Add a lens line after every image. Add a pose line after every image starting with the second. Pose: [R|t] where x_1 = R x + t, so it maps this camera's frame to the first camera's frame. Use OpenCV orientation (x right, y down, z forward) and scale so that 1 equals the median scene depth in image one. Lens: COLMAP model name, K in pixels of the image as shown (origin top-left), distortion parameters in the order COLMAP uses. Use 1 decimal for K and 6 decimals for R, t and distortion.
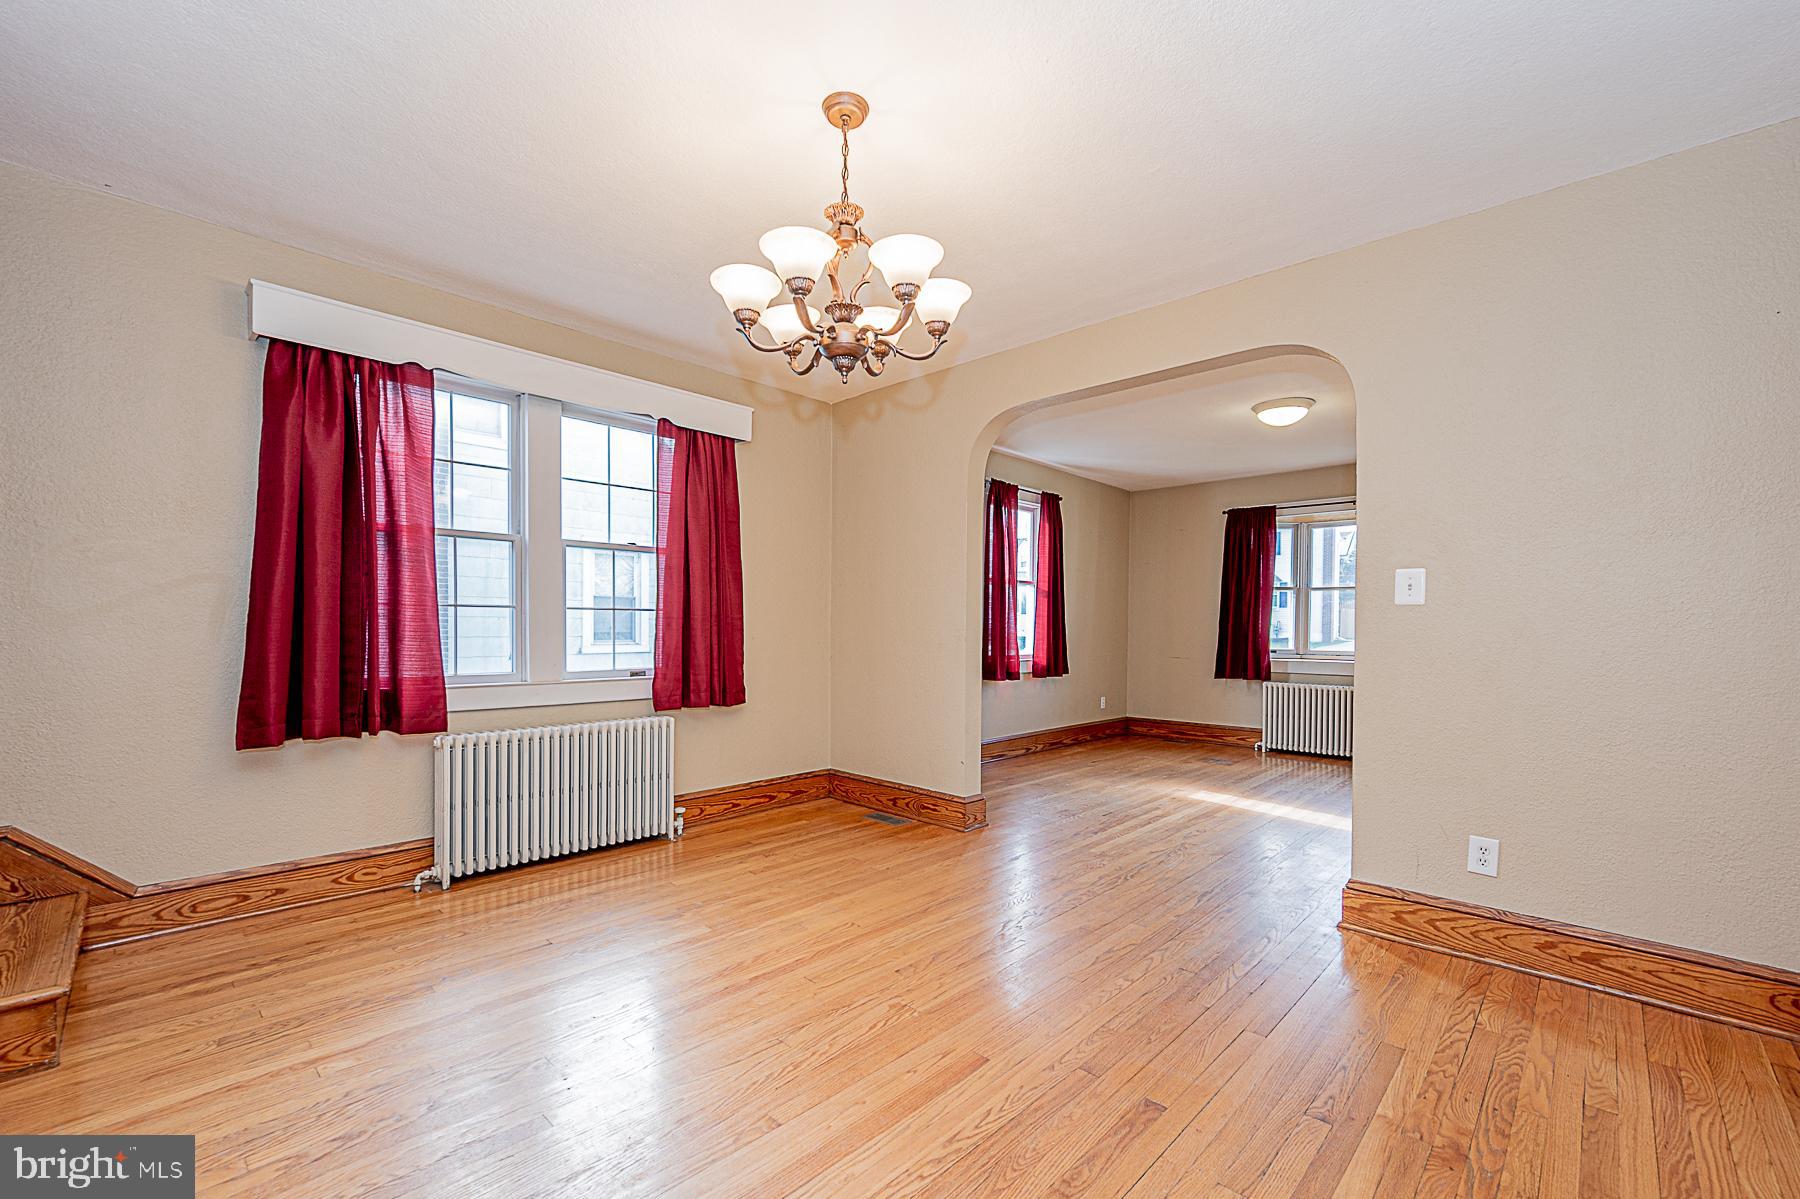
lens RADIAL K [[746.4, 0, 899.6], [0, 746.4, 638.6], [0, 0, 1]] dist [-0.002255, -0.000082]
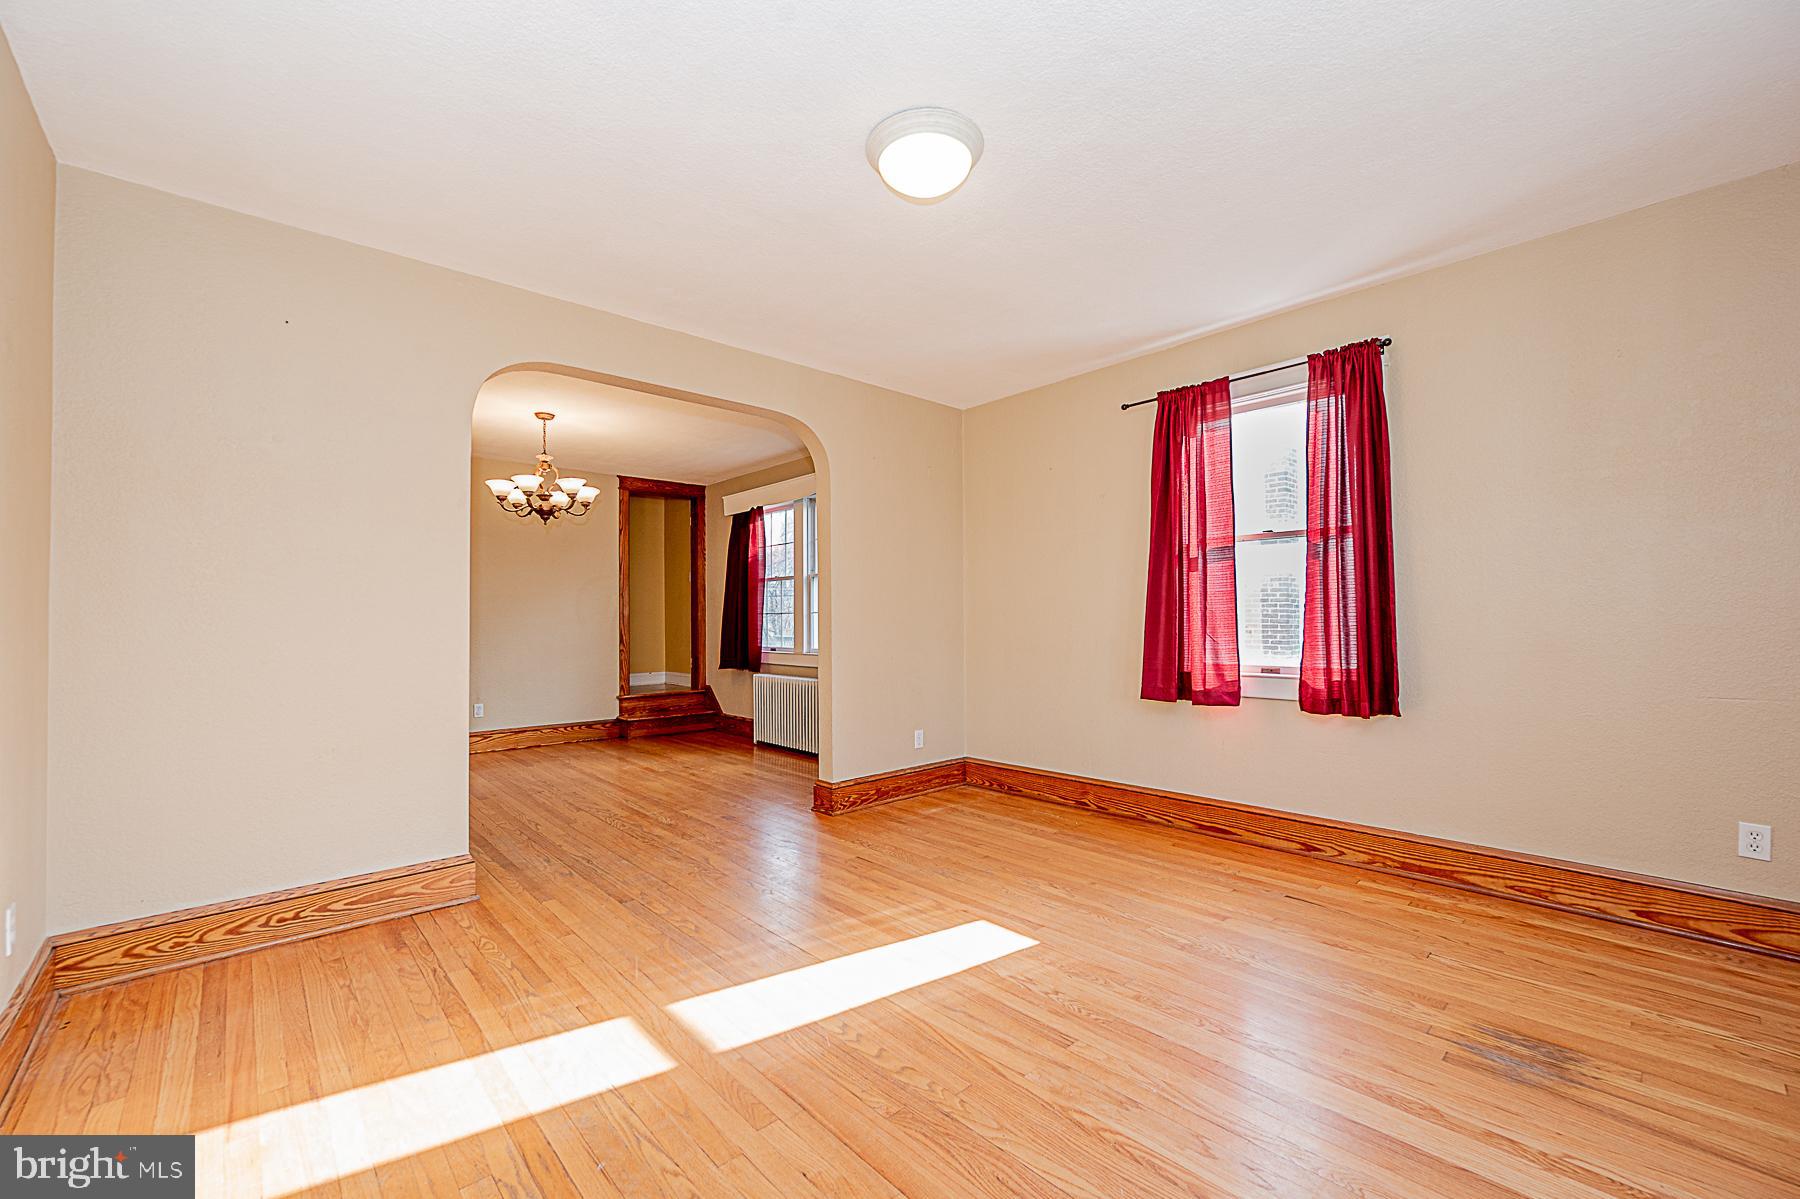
lens RADIAL K [[735.3, 0, 890.8], [0, 735.3, 622.1], [0, 0, 1]] dist [-0.010281, -0.000170]
pose [[-0.079326, -0.005498, -0.996834, 1.226475], [-0.007161, 0.999962, -0.004945, -0.012134], [0.996823, 0.006746, -0.079363, 1.273936]]
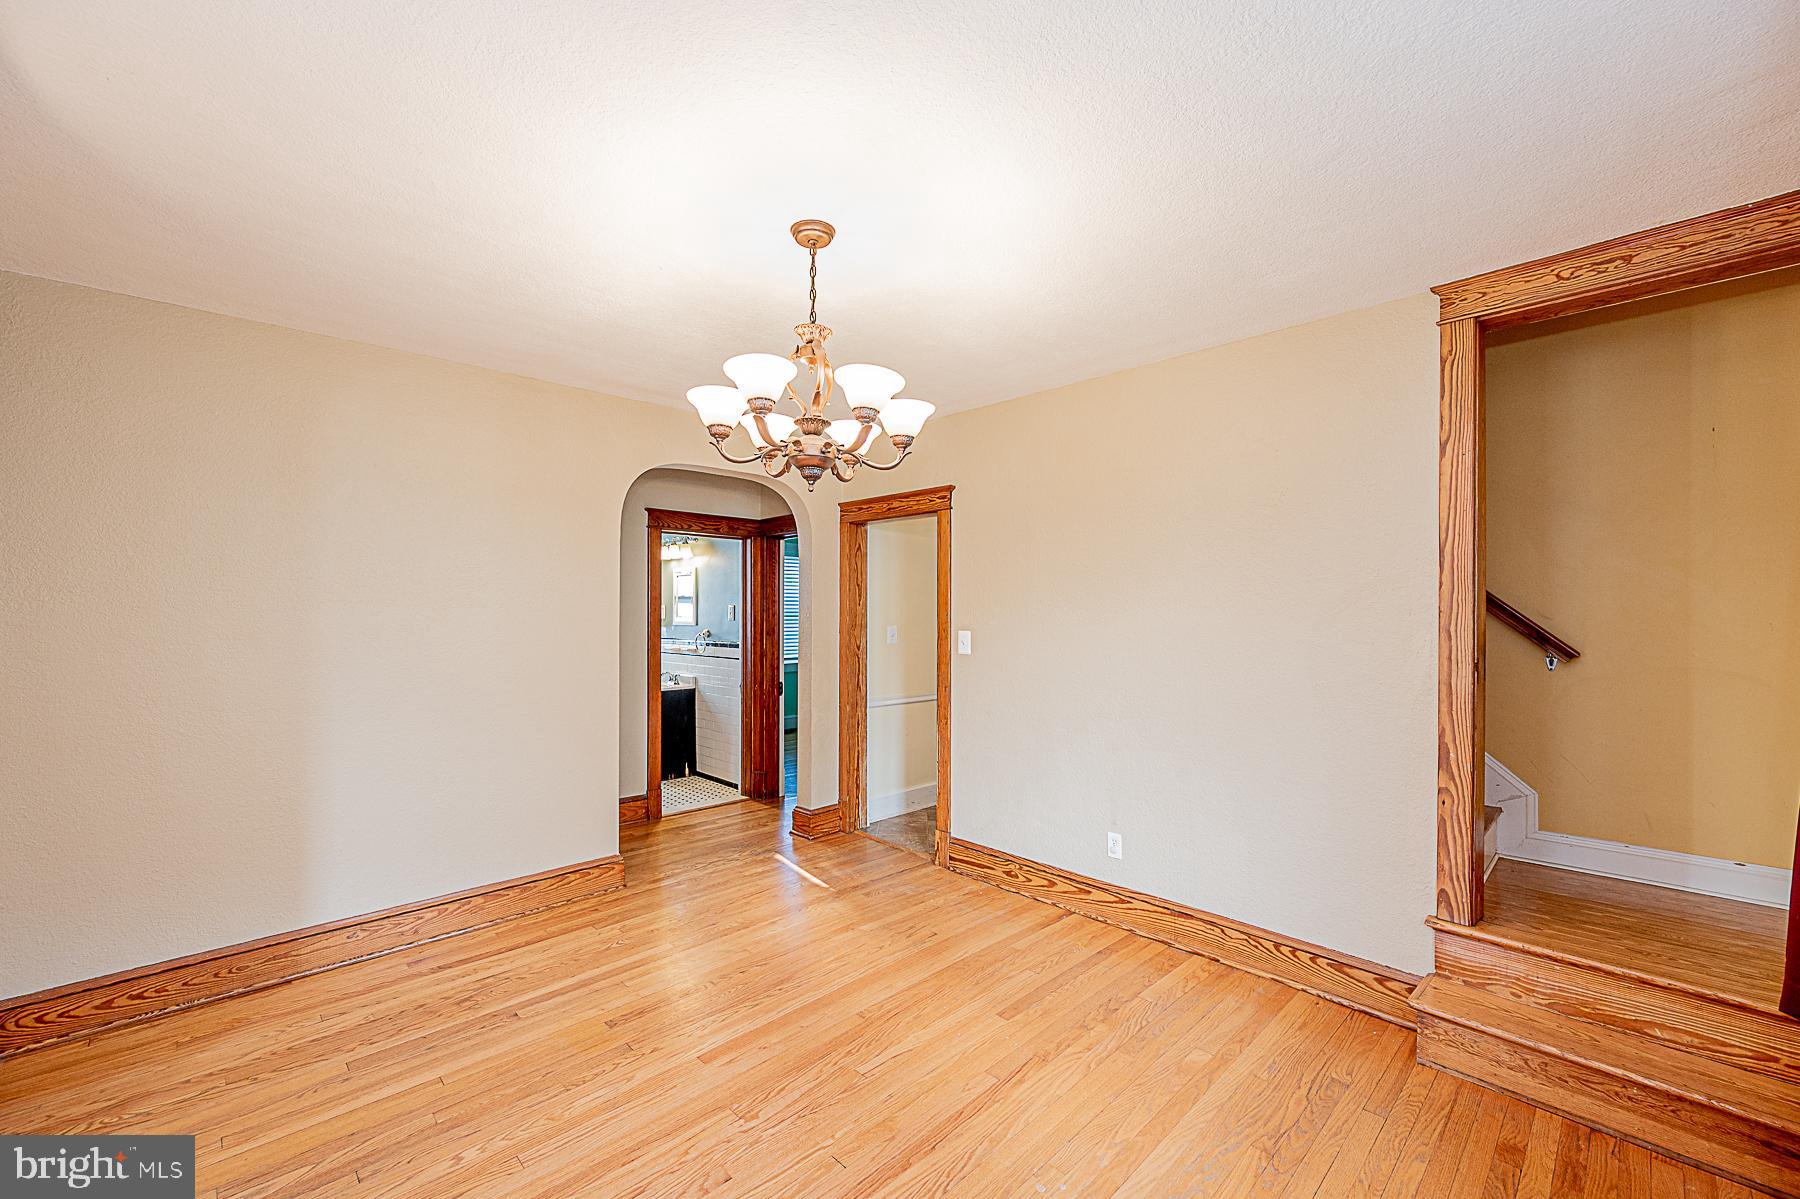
lens RADIAL K [[726.9, 0, 899.6], [0, 726.9, 610.6], [0, 0, 1]] dist [0.001298, 0.000053]
pose [[-0.999050, -0.010025, 0.042404, -0.131638], [-0.009657, 0.999914, 0.008874, -0.103457], [-0.042489, 0.008456, -0.999061, 1.101606]]
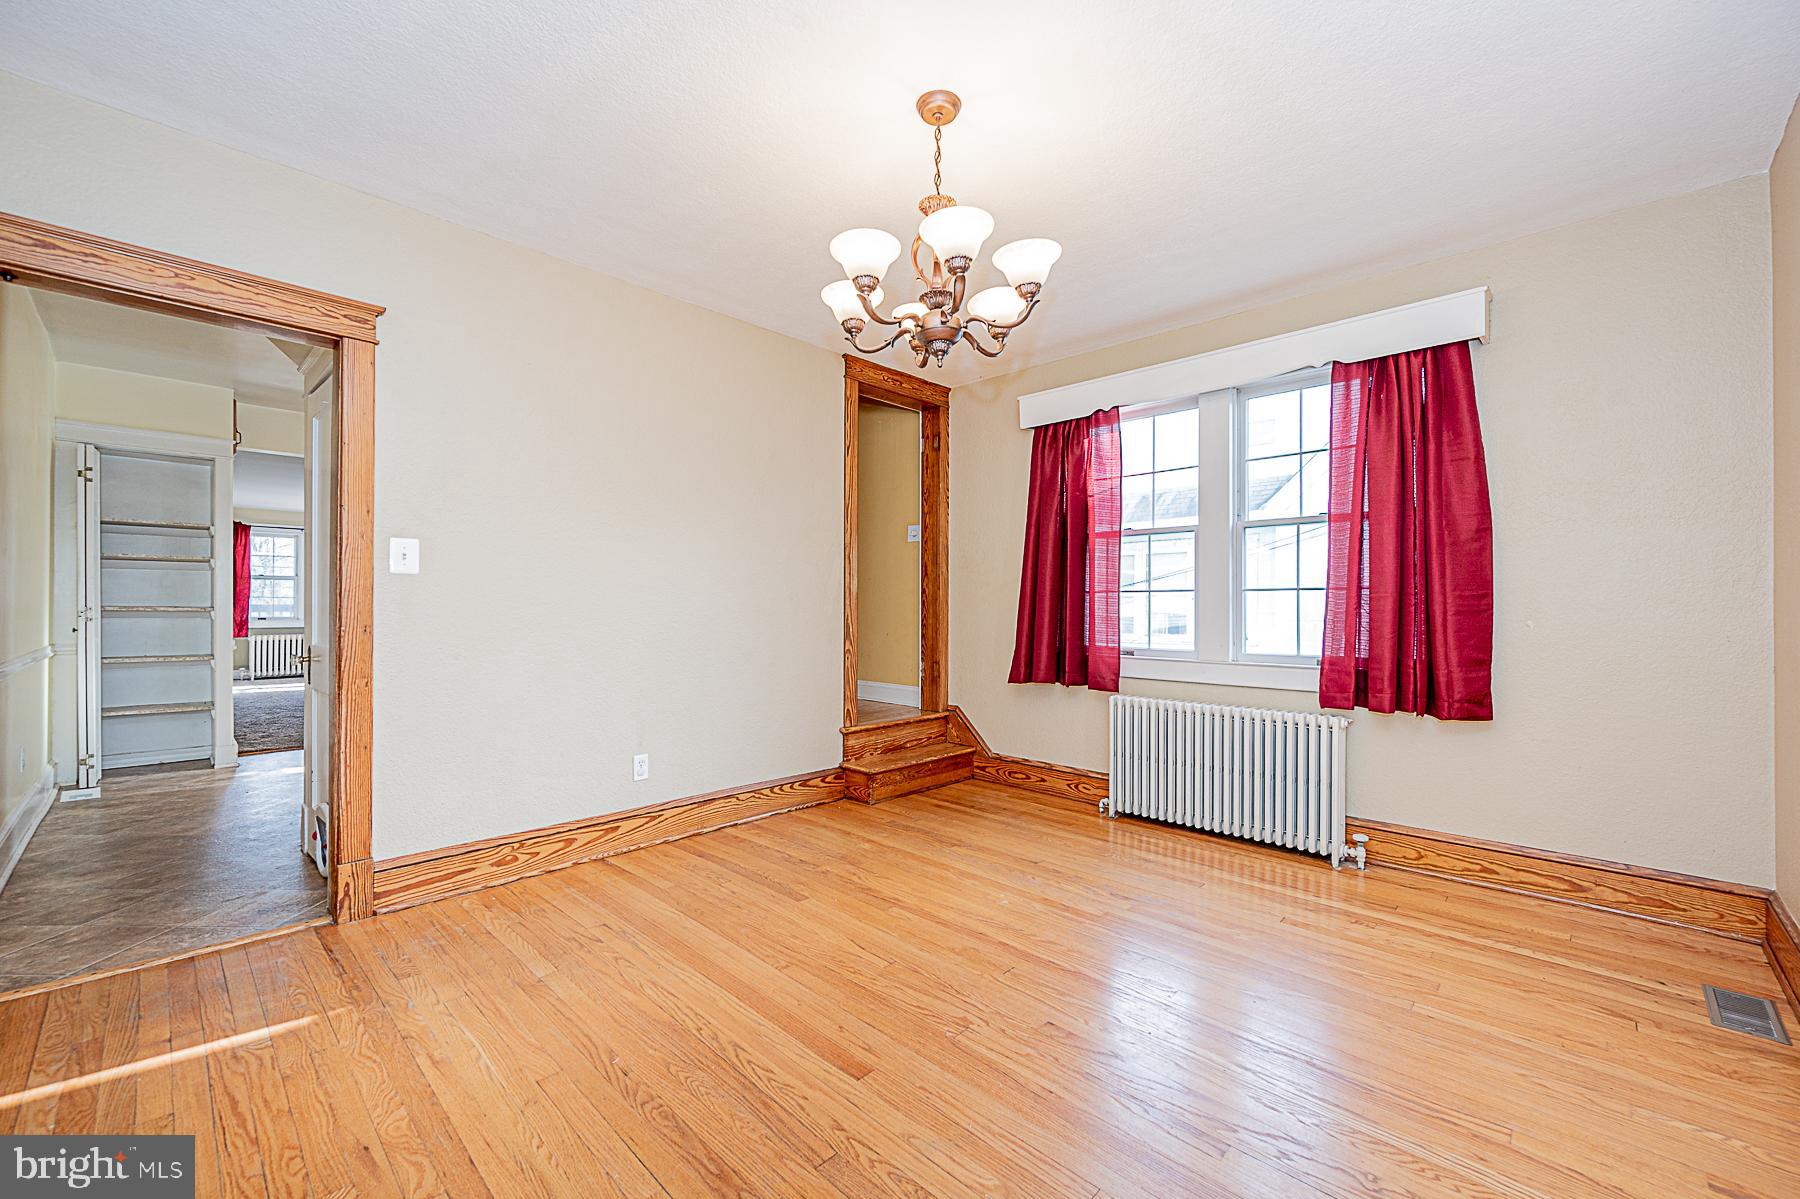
lens RADIAL K [[719.8, 0, 896.2], [0, 719.8, 607.7], [0, 0, 1]] dist [0.000007, 0.000029]
pose [[-0.007807, -0.008094, -0.999937, 0.498670], [-0.016548, 0.999831, -0.007964, -0.002057], [0.999833, 0.016484, -0.007940, 0.520451]]
